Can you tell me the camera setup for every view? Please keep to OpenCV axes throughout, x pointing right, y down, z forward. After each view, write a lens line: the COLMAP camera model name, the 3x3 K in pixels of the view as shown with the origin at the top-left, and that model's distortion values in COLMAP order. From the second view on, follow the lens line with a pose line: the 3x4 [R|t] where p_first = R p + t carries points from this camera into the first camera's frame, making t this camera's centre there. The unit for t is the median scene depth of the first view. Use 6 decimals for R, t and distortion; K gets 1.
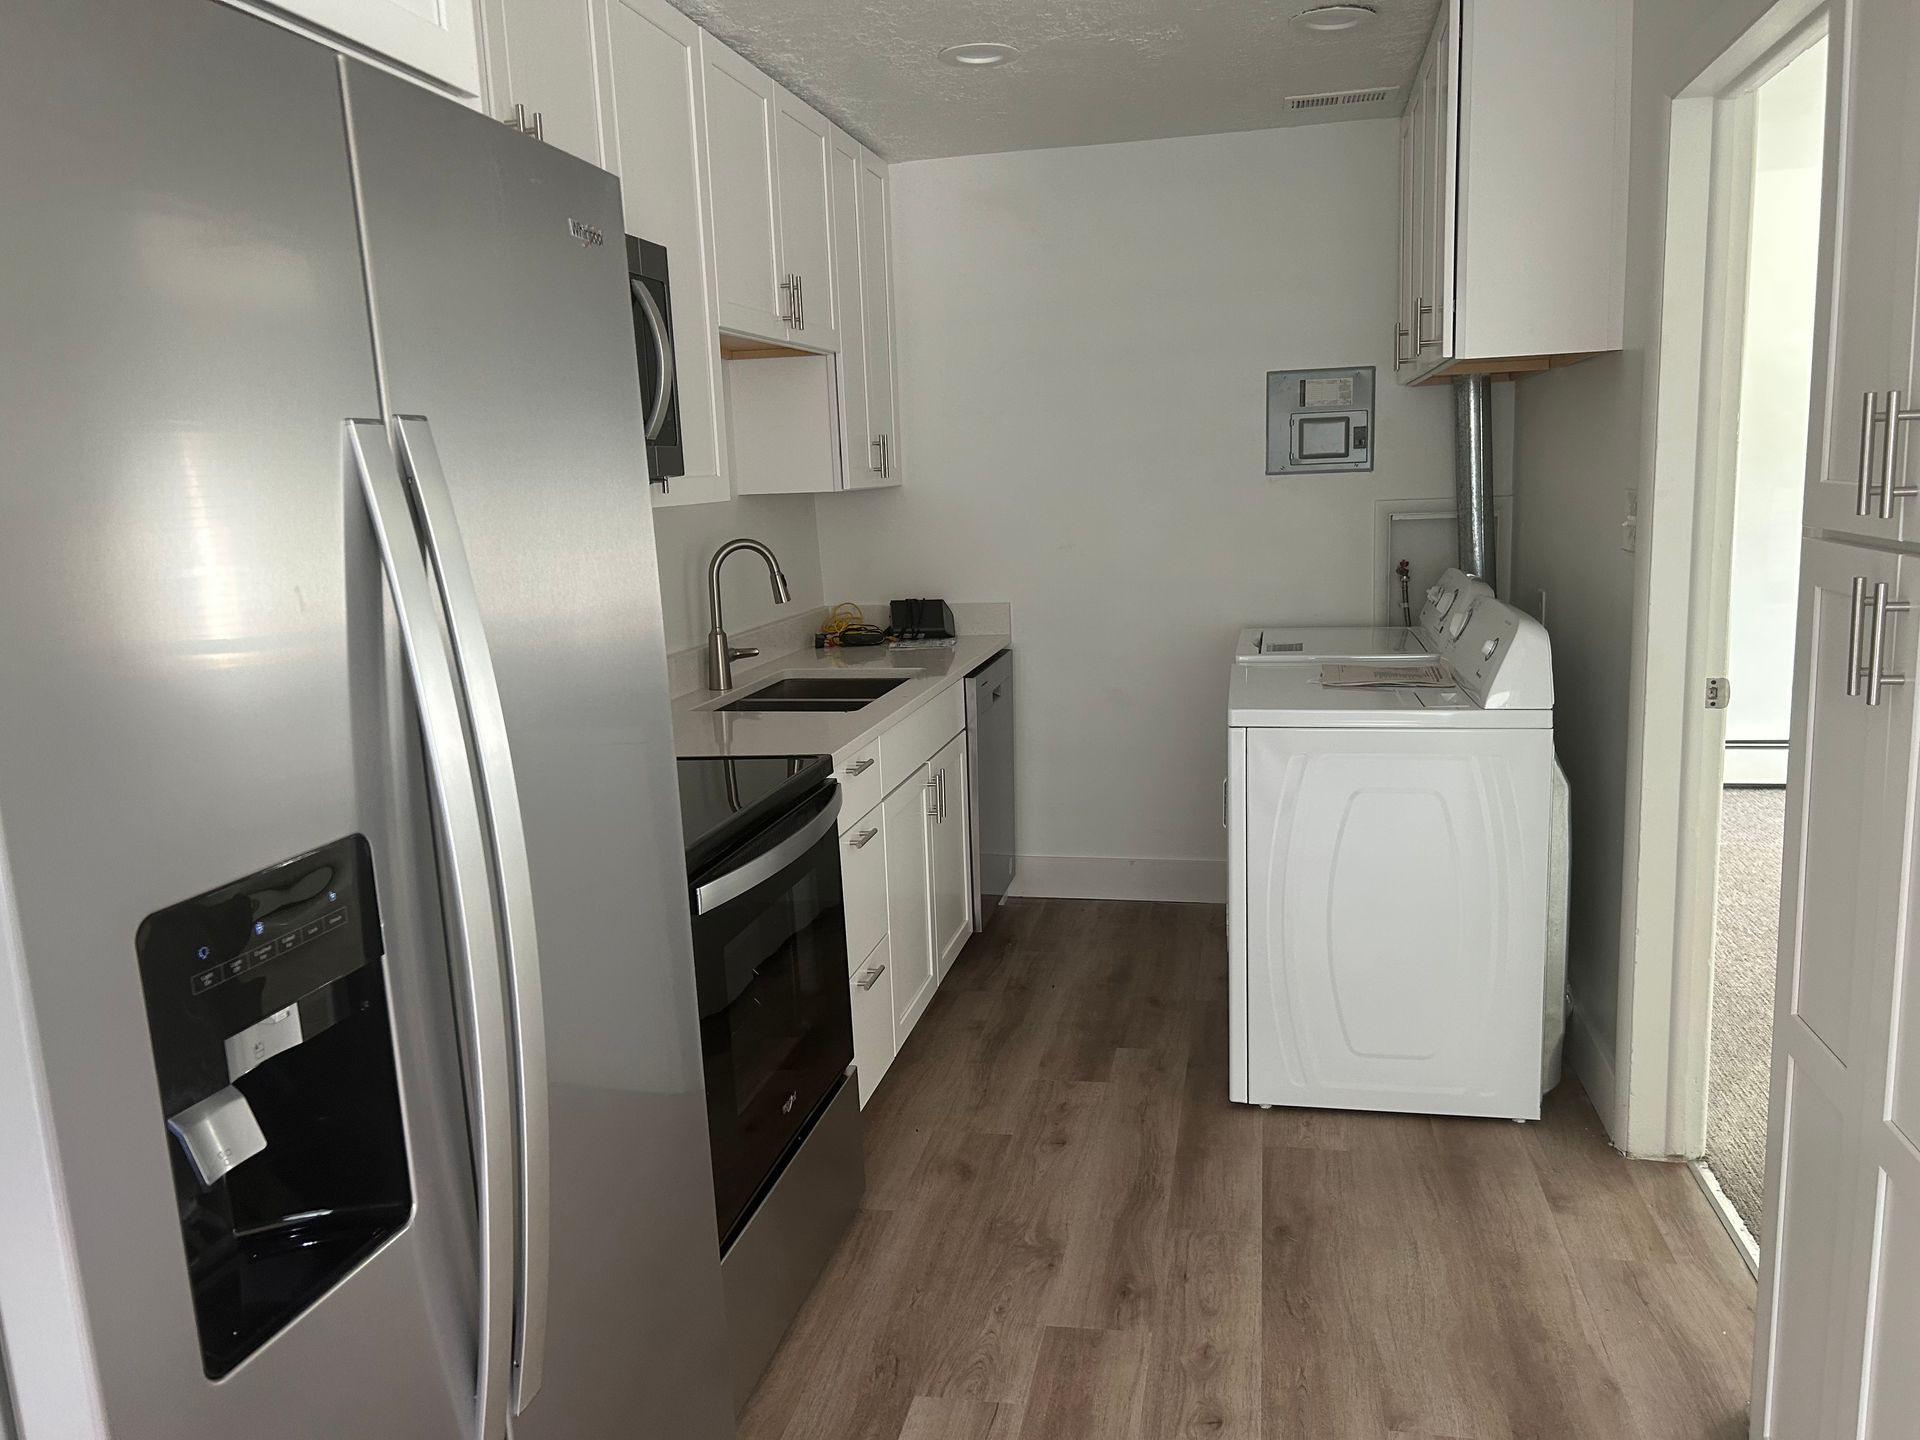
lens RADIAL K [[1450.9, 0, 958.1], [0, 1450.9, 712.0], [0, 0, 1]] dist [0.052855, -0.053684]
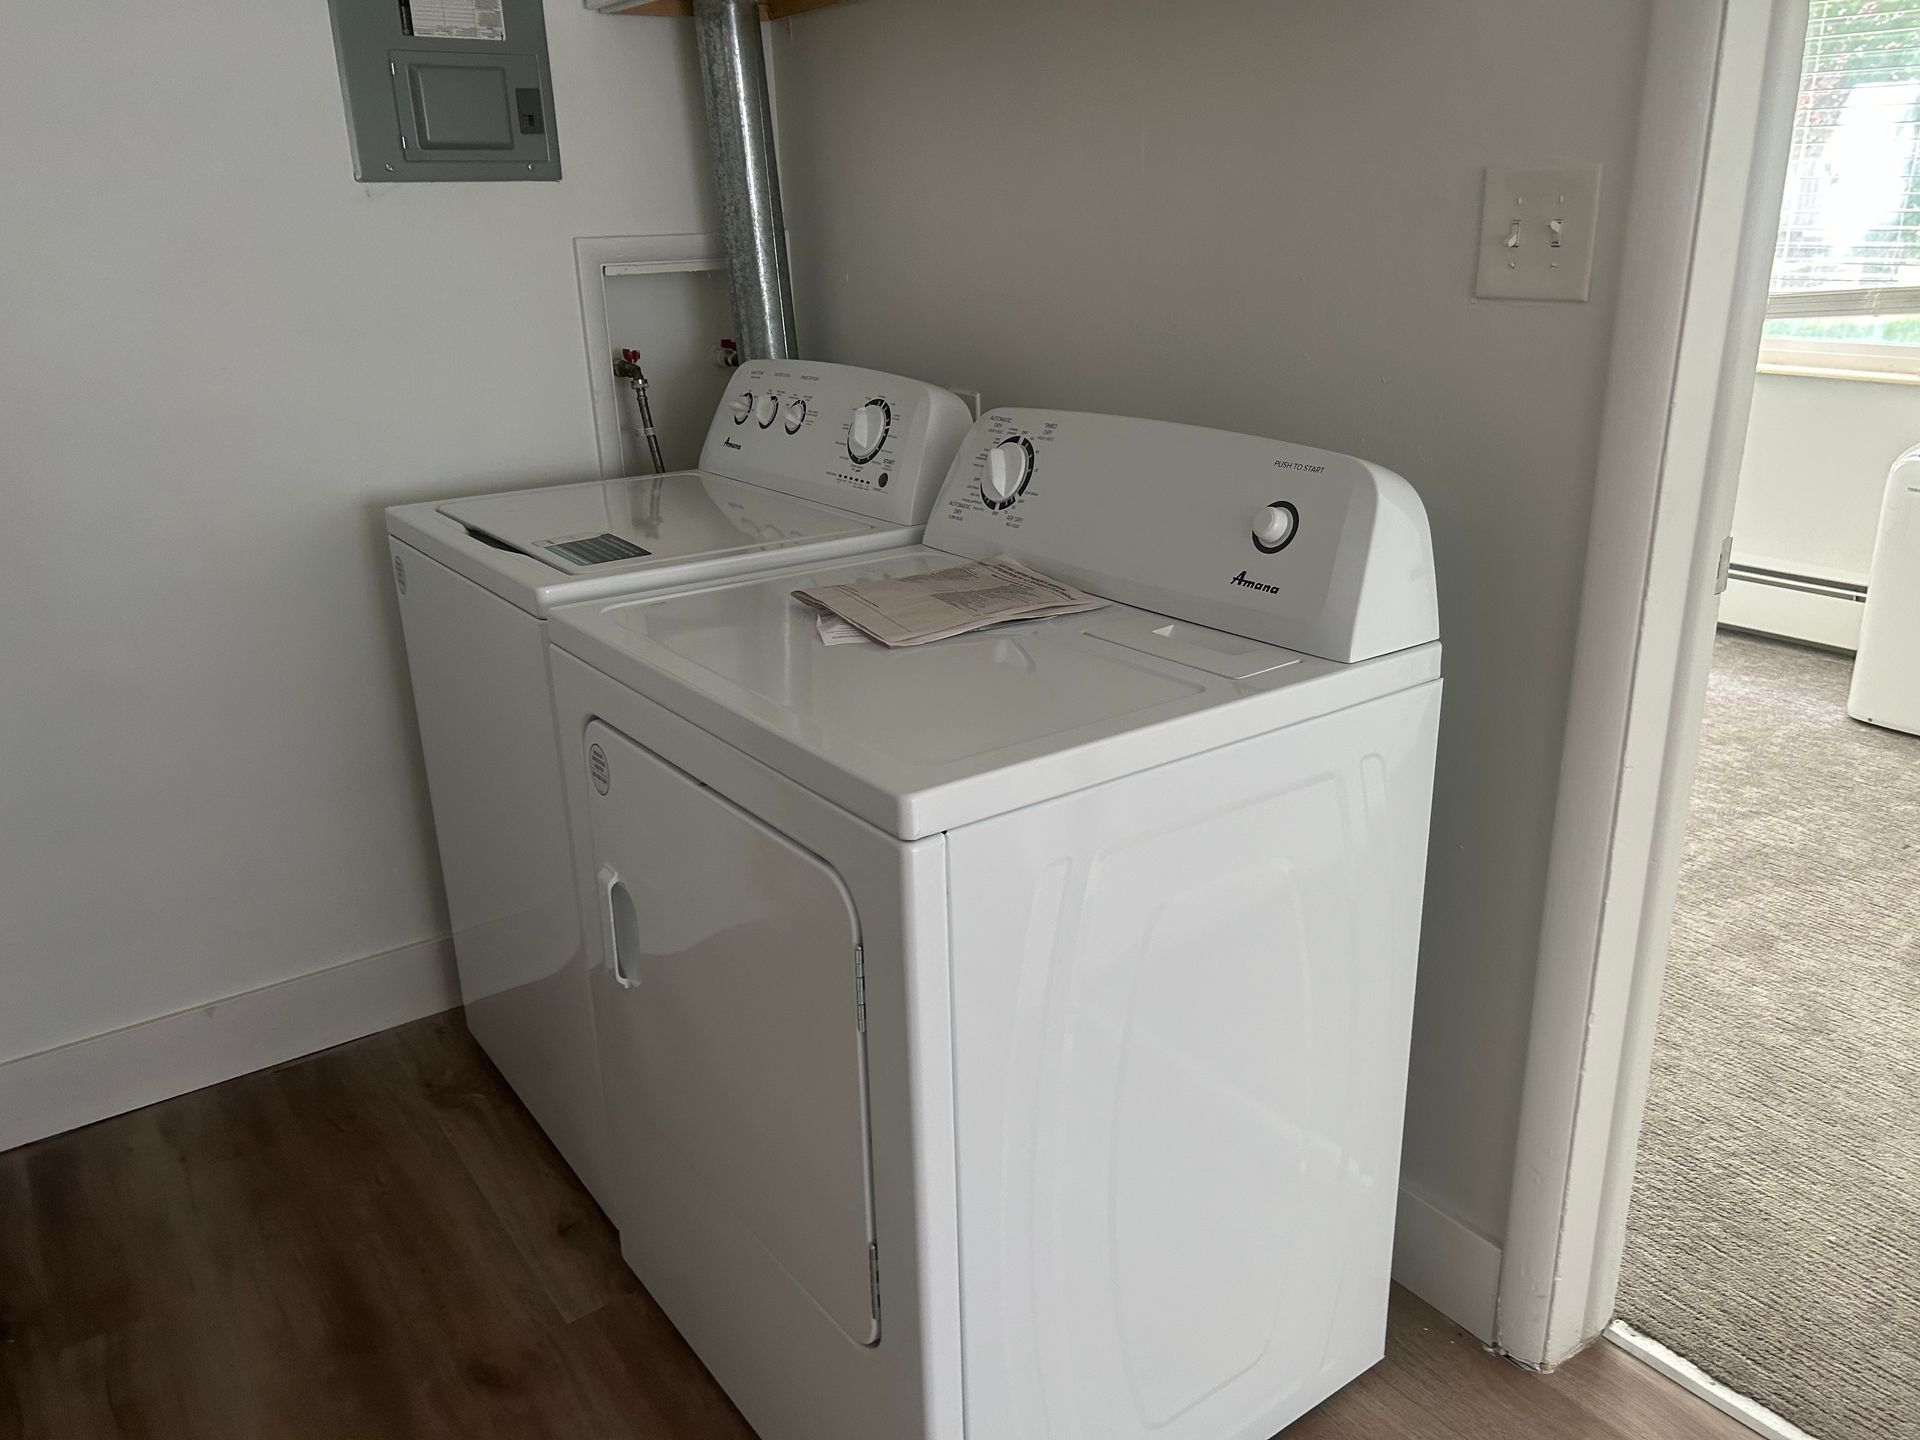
lens RADIAL K [[1450.9, 0, 953.0], [0, 1450.9, 731.9], [0, 0, 1]] dist [0.052855, -0.053684]
pose [[0.681643, -0.224276, 0.696465, -0.047440], [0.116778, 0.973009, 0.199037, -0.083885], [-0.722306, -0.054340, 0.689435, 0.731301]]
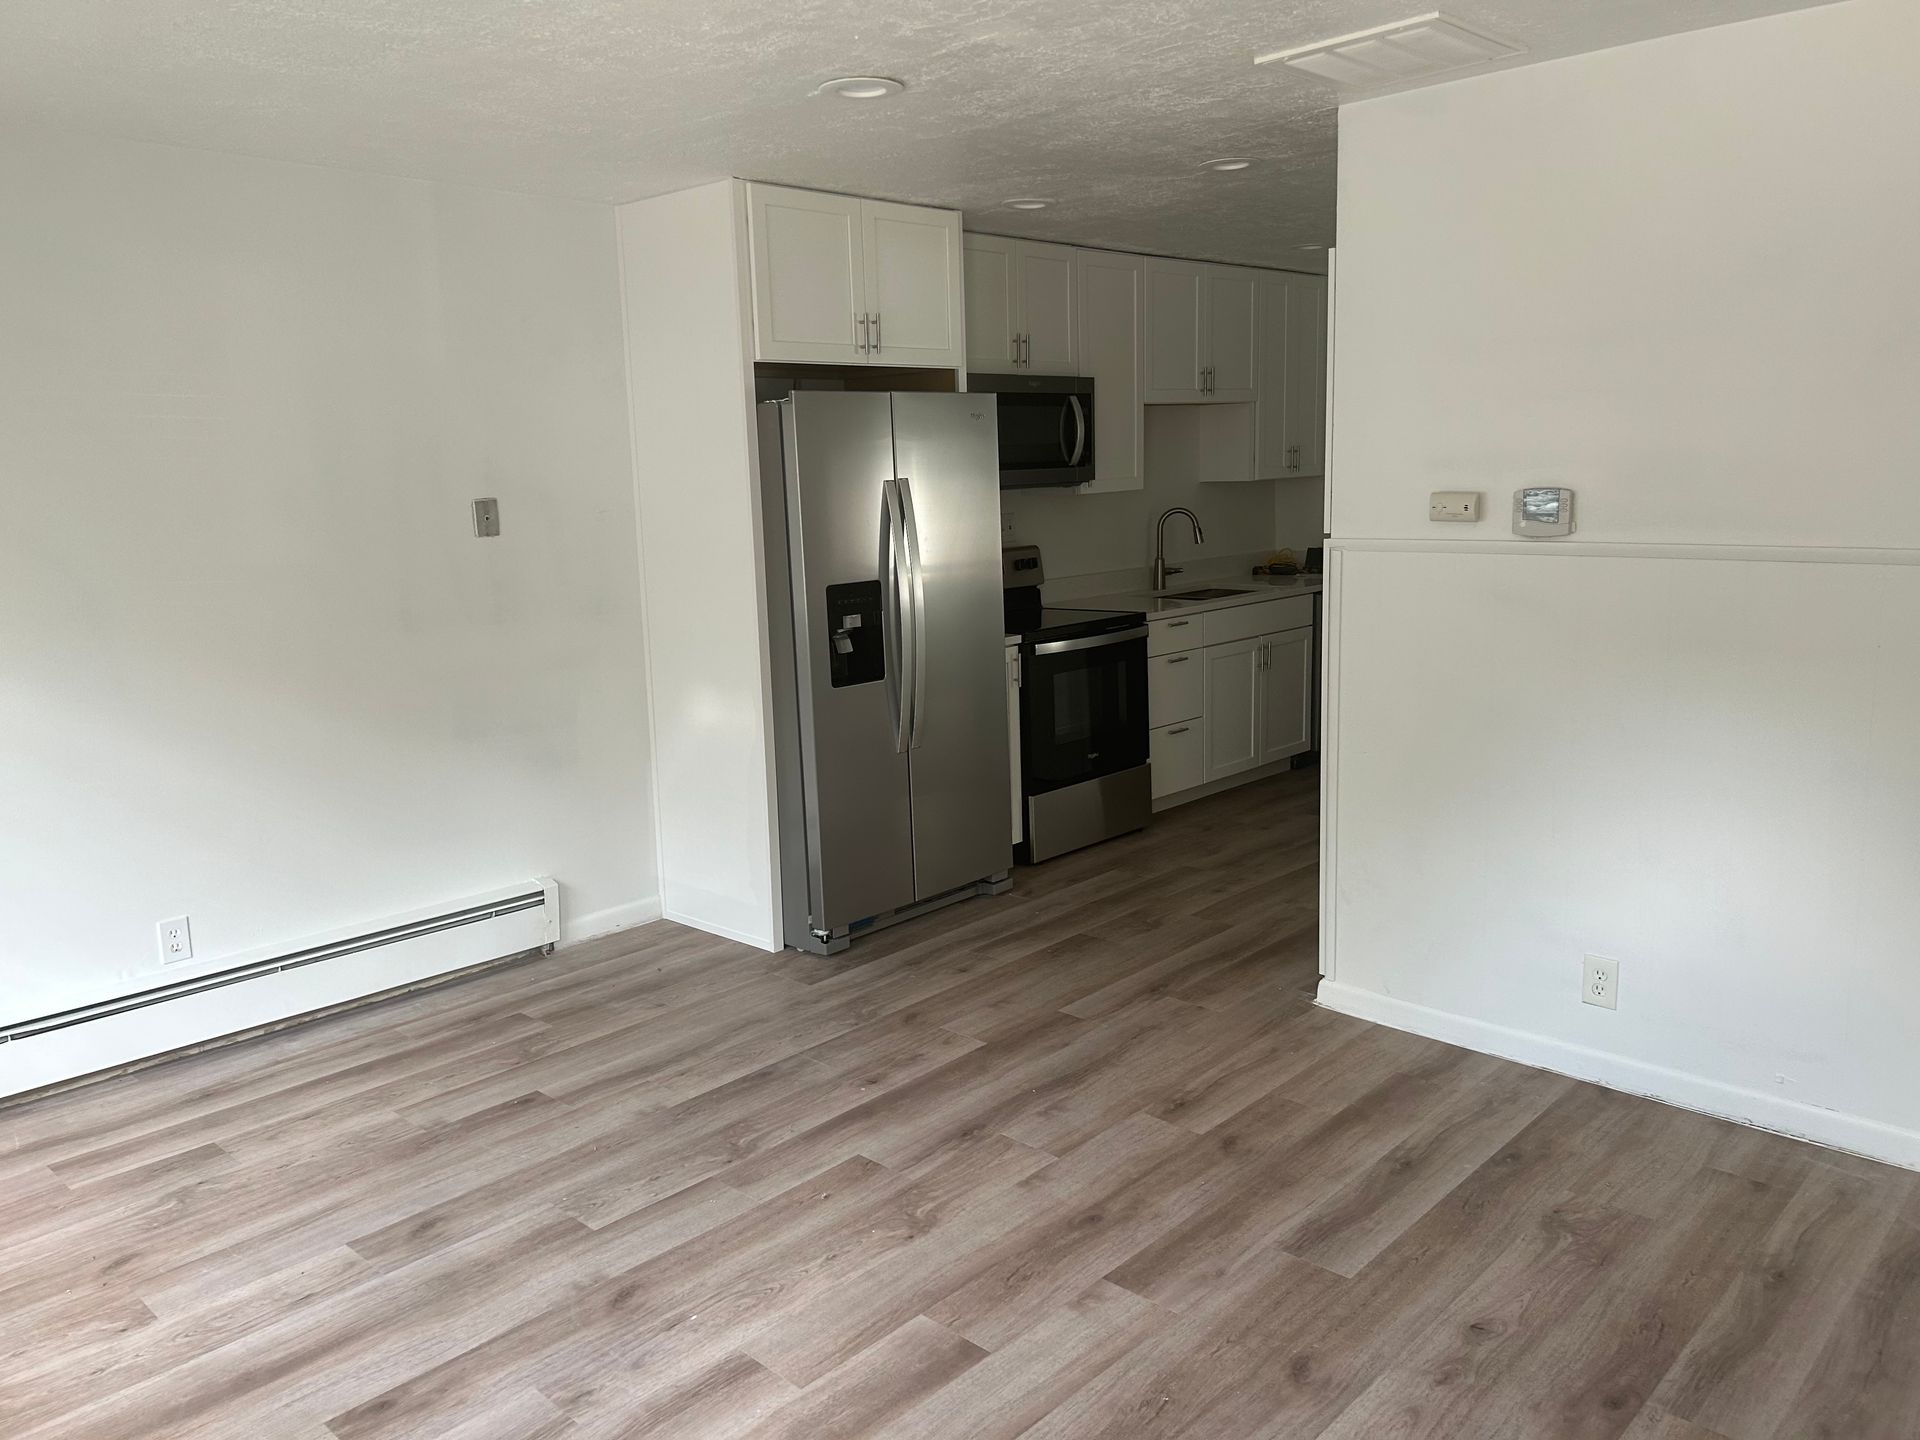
lens RADIAL K [[1450.9, 0, 917.4], [0, 1450.9, 710.8], [0, 0, 1]] dist [0.052855, -0.053684]
pose [[0.843774, 0.106319, -0.526062, 0.663532], [-0.091094, 0.994331, 0.054848, 0.075621], [0.528911, 0.001642, 0.848676, -0.855063]]
